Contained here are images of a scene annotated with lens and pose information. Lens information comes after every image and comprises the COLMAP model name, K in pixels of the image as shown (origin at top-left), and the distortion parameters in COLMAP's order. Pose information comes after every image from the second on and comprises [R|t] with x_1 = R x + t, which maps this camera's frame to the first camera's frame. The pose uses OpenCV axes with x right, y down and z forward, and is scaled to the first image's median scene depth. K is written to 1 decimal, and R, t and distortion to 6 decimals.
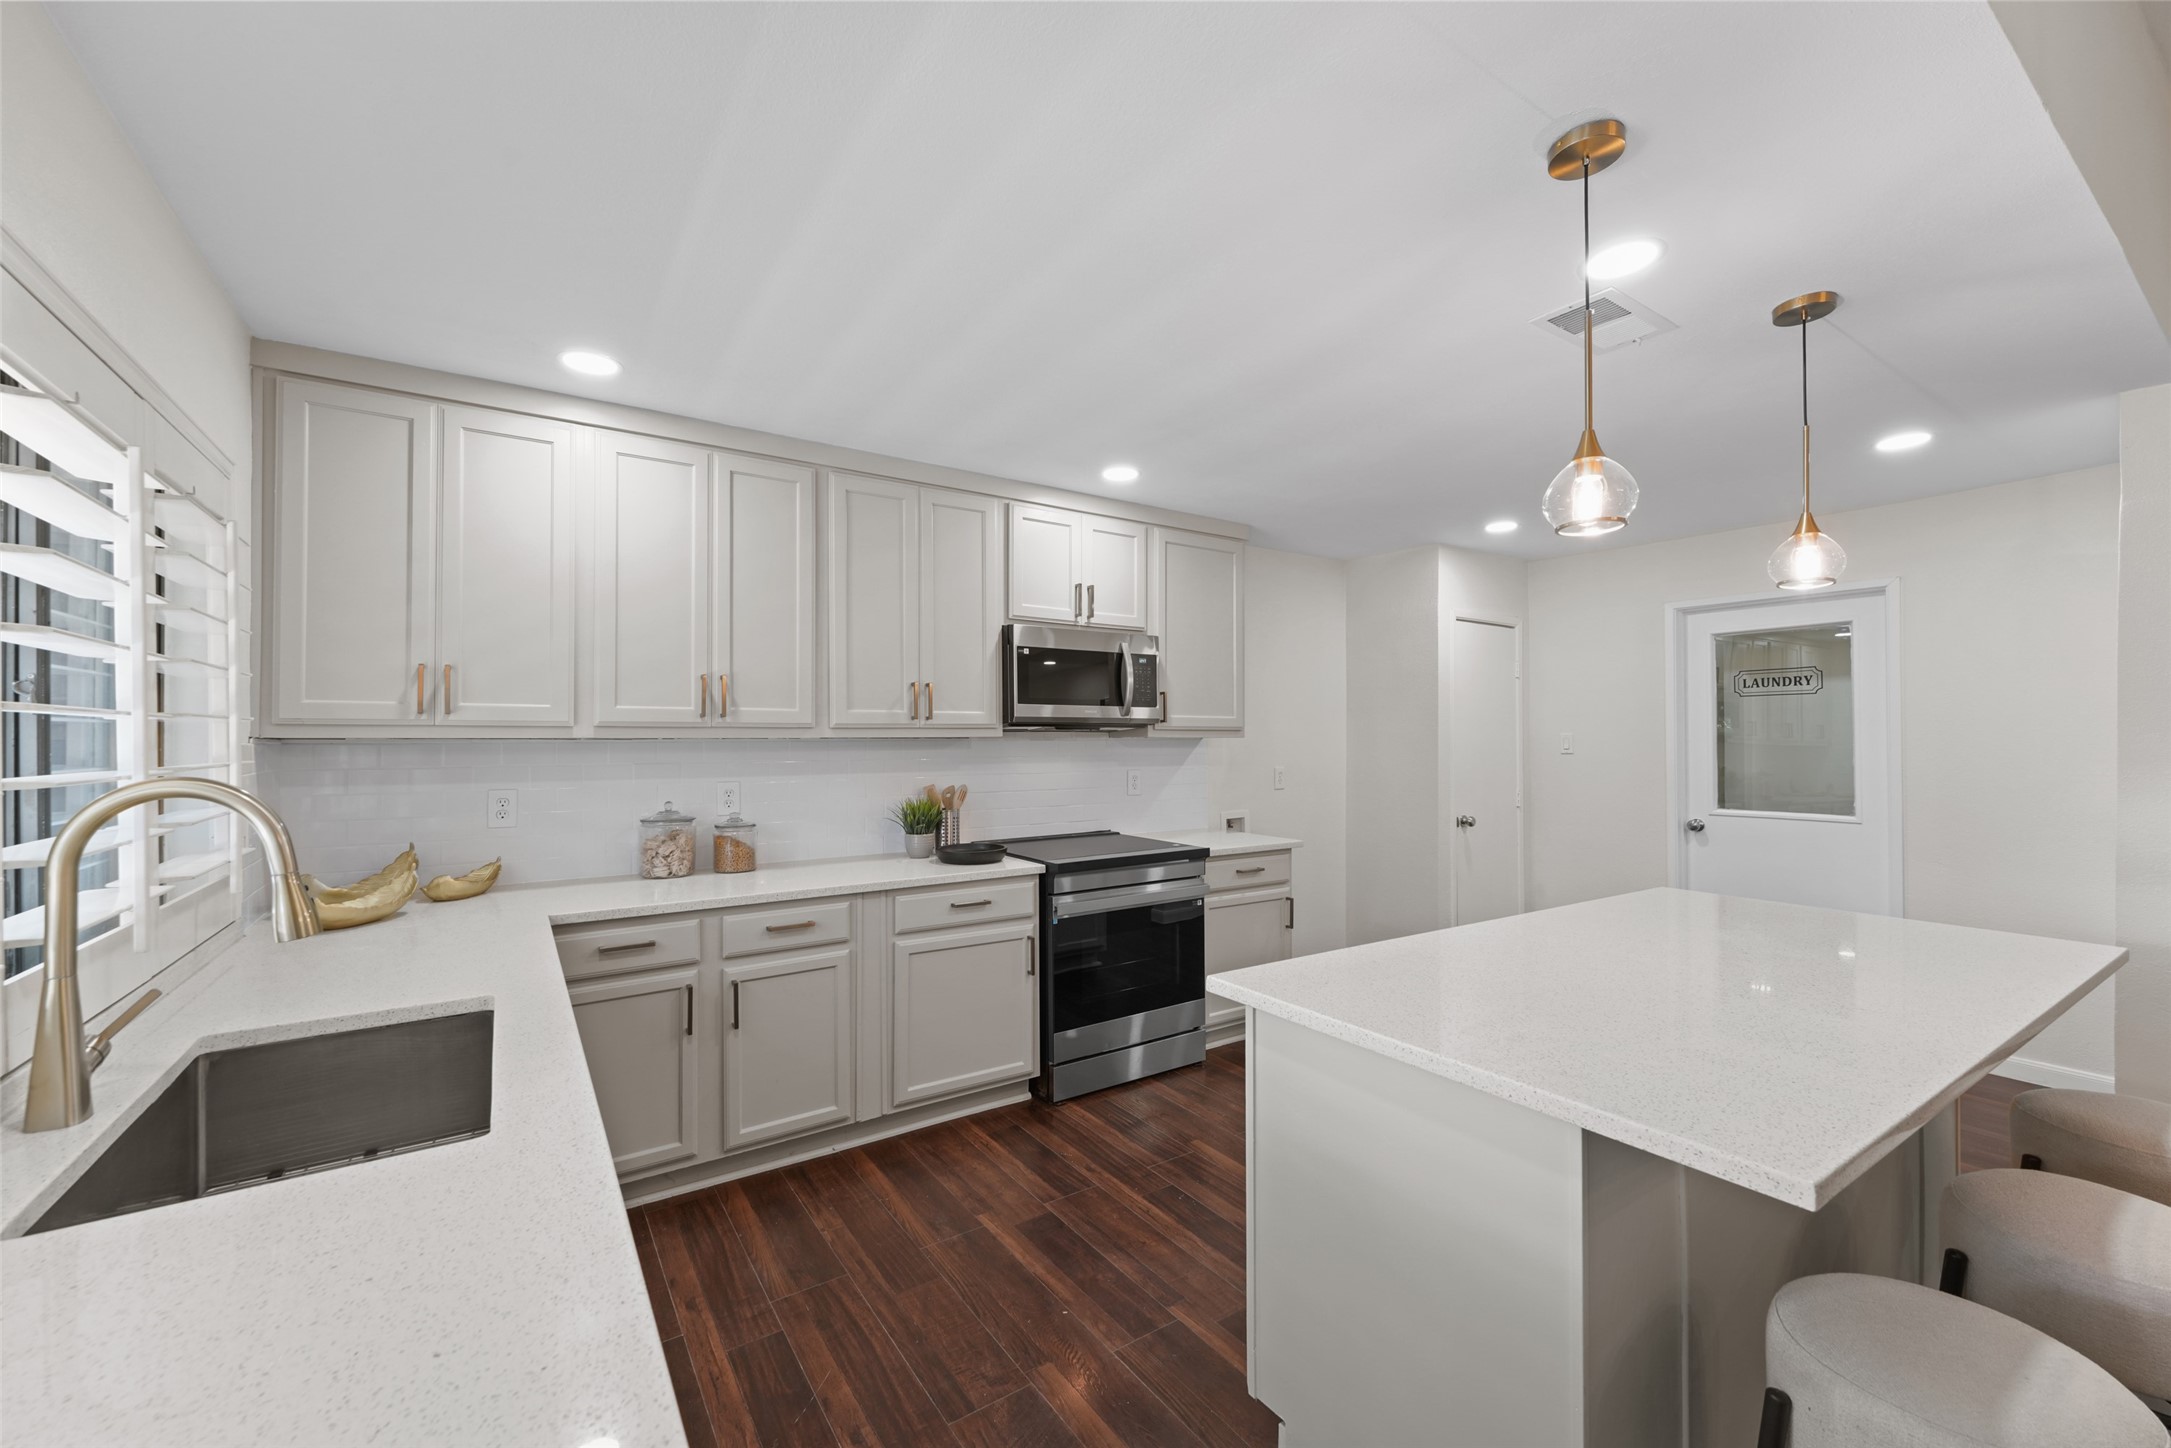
lens RADIAL K [[854.4, 0, 1074.2], [0, 854.4, 731.1], [0, 0, 1]] dist [-0.000759, 0.000364]
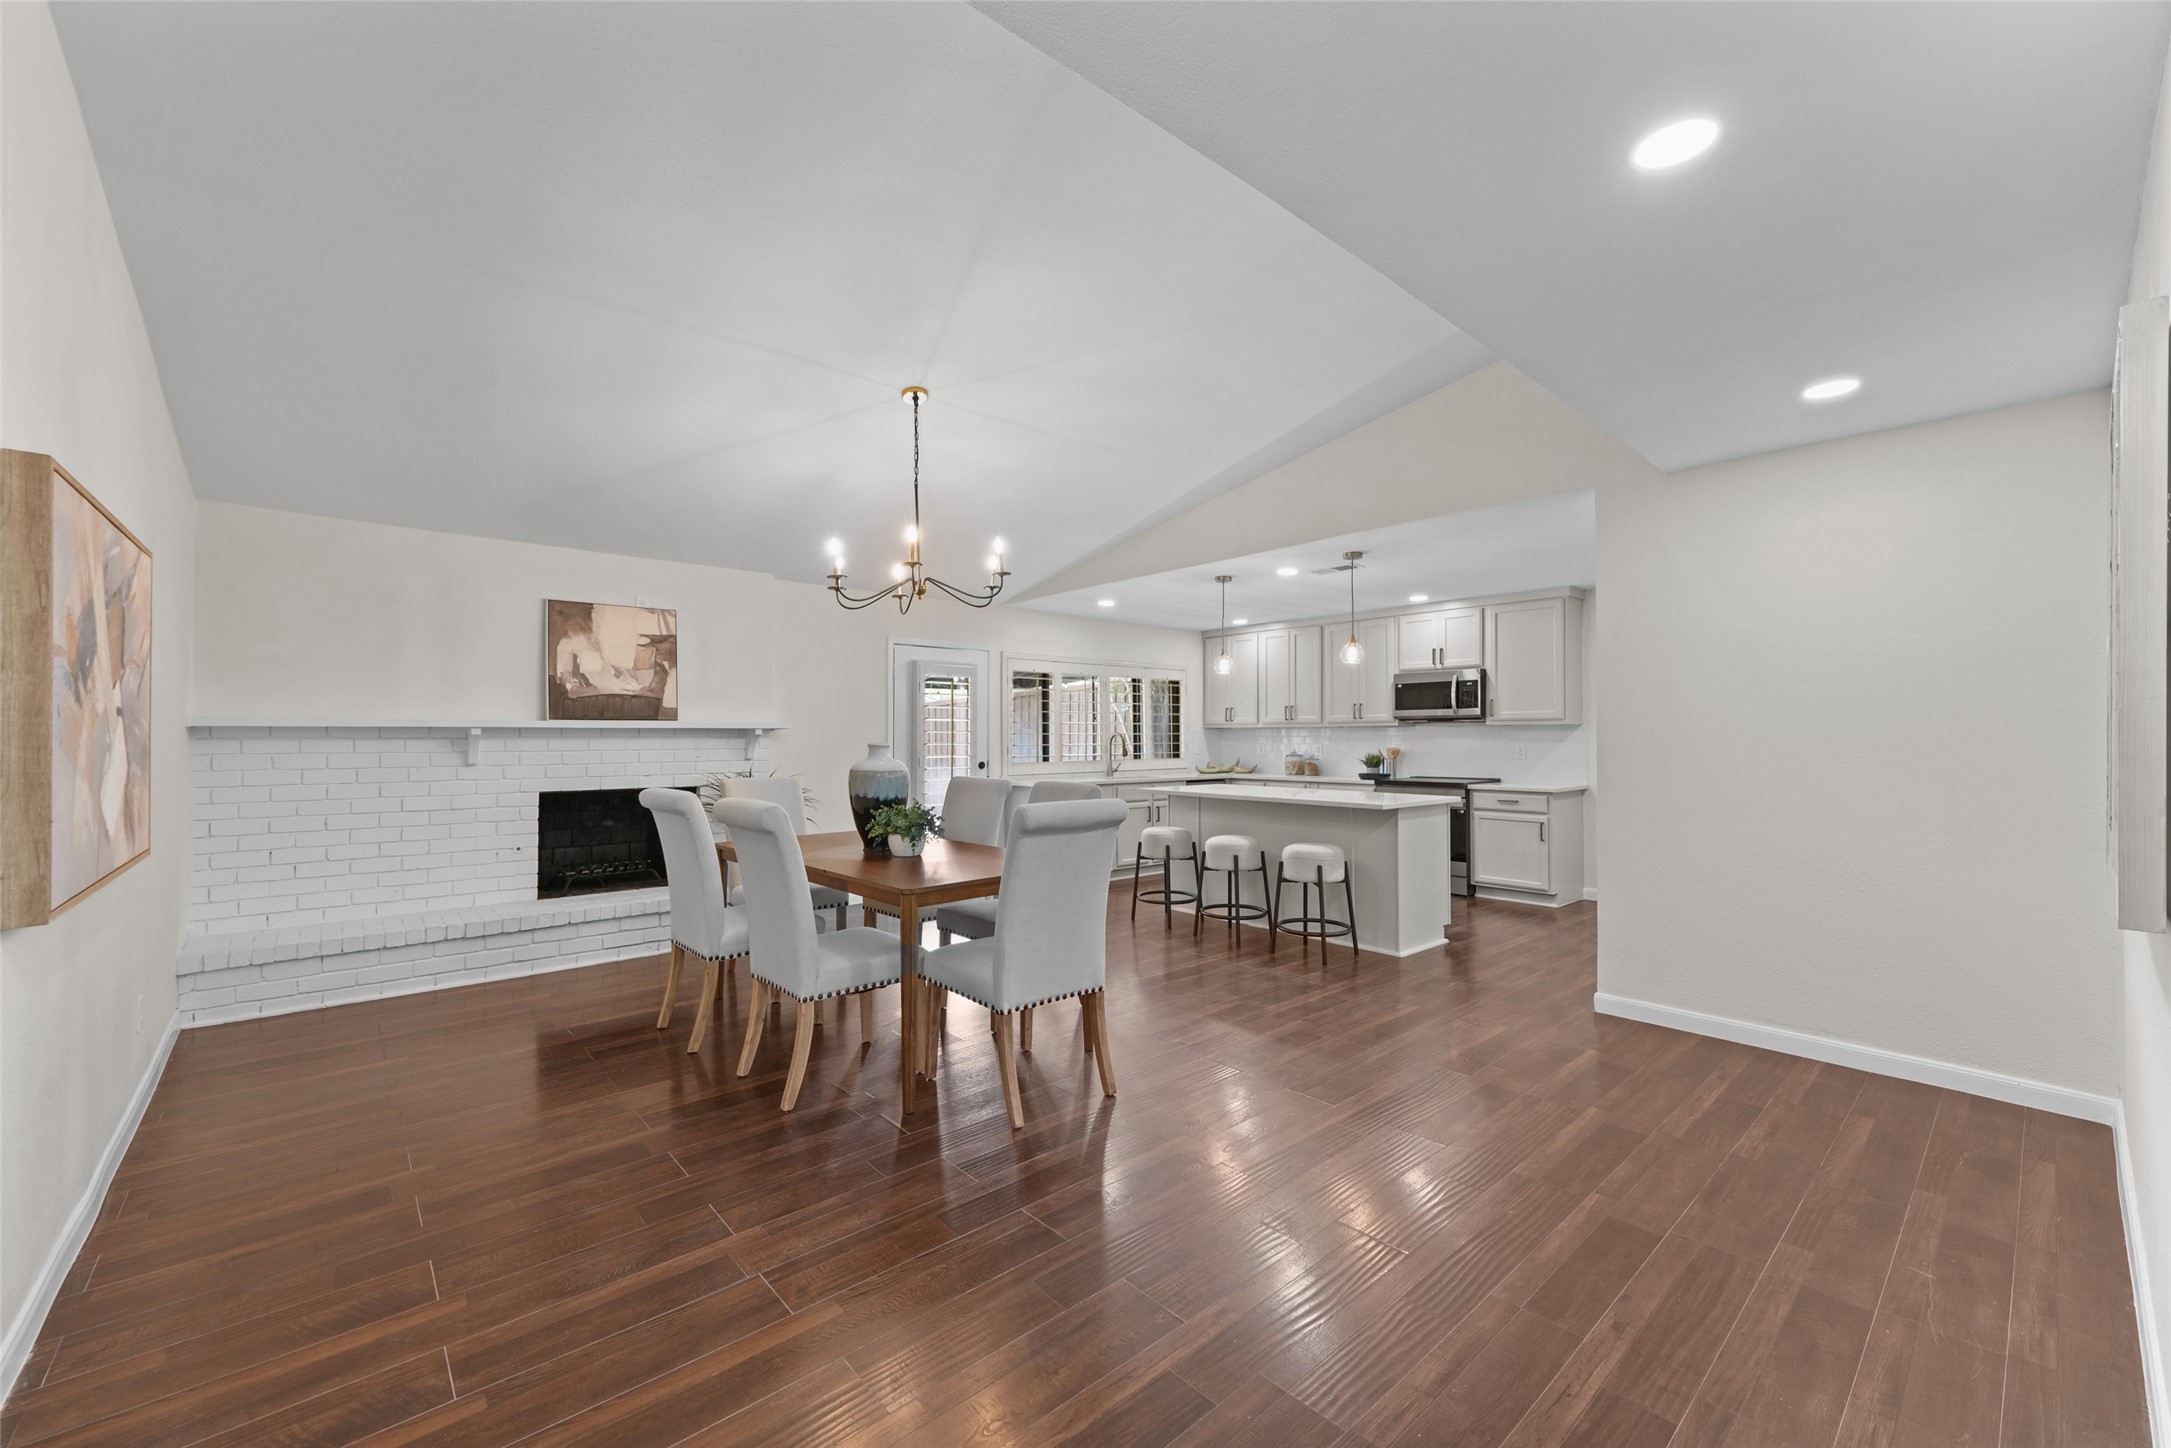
lens RADIAL K [[854.4, 0, 1065.5], [0, 854.4, 713.4], [0, 0, 1]] dist [-0.000759, 0.000364]
pose [[0.111475, -0.027724, -0.993380, 2.033973], [0.007729, 0.999605, -0.027030, 0.028897], [0.993737, -0.004665, 0.111645, -0.085874]]
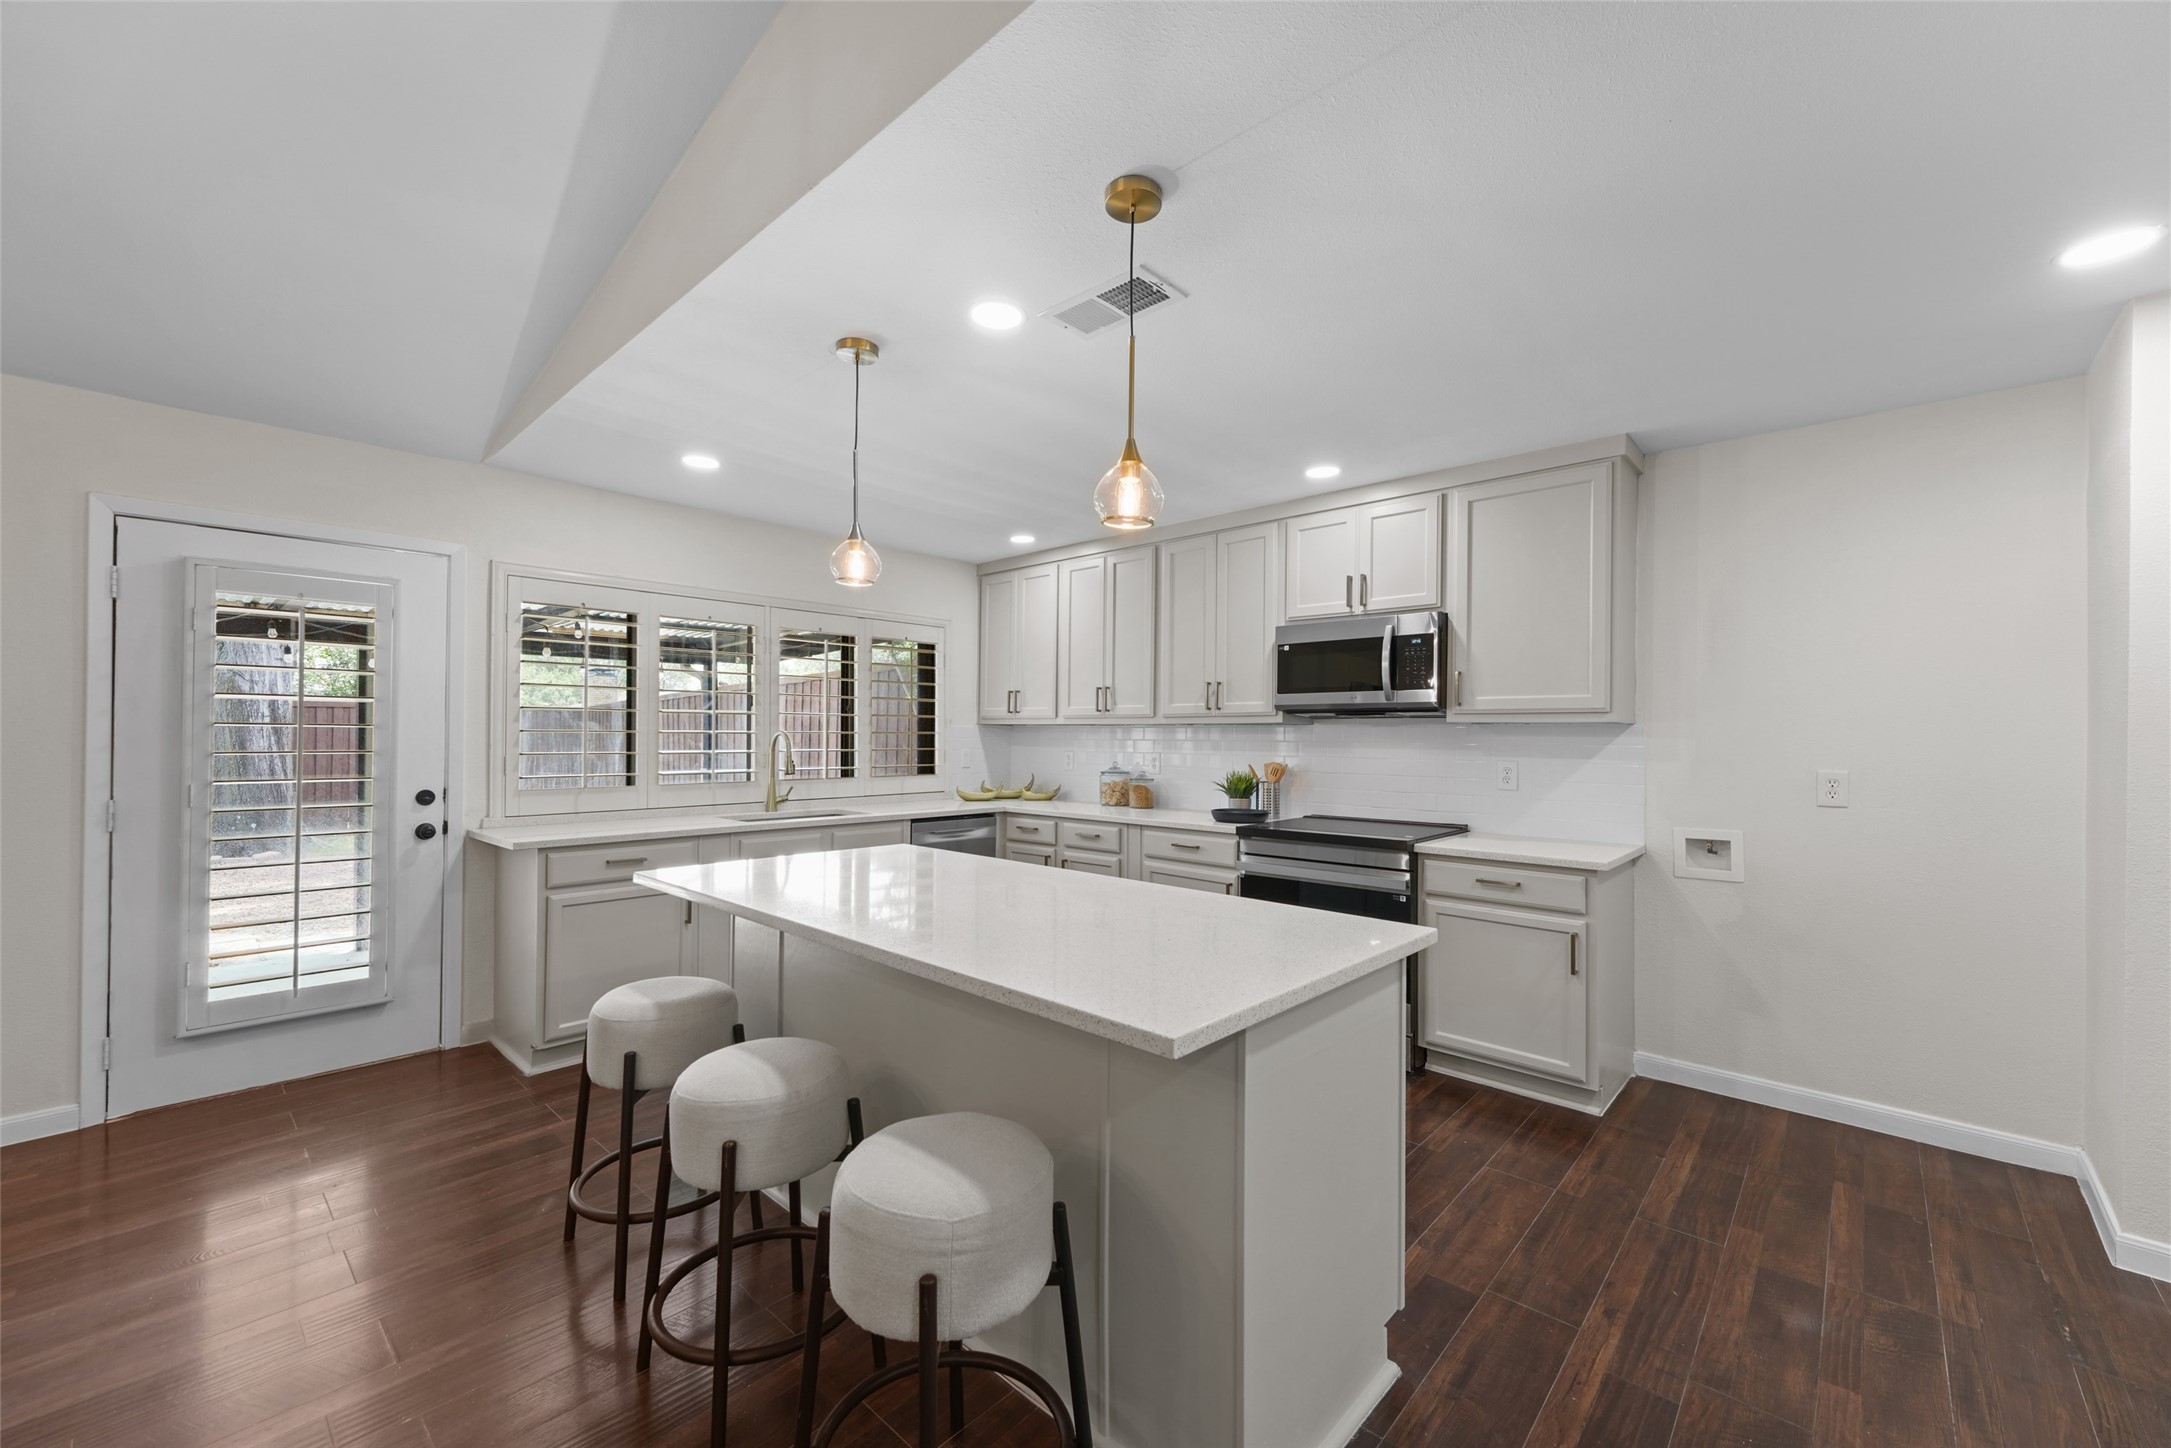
lens RADIAL K [[854.4, 0, 1074.6], [0, 854.4, 710.4], [0, 0, 1]] dist [-0.000759, 0.000364]
pose [[0.223777, -0.026327, -0.974285, 1.020397], [-0.001355, 0.999626, -0.027323, 0.023296], [0.974639, 0.007434, 0.223658, 0.470871]]
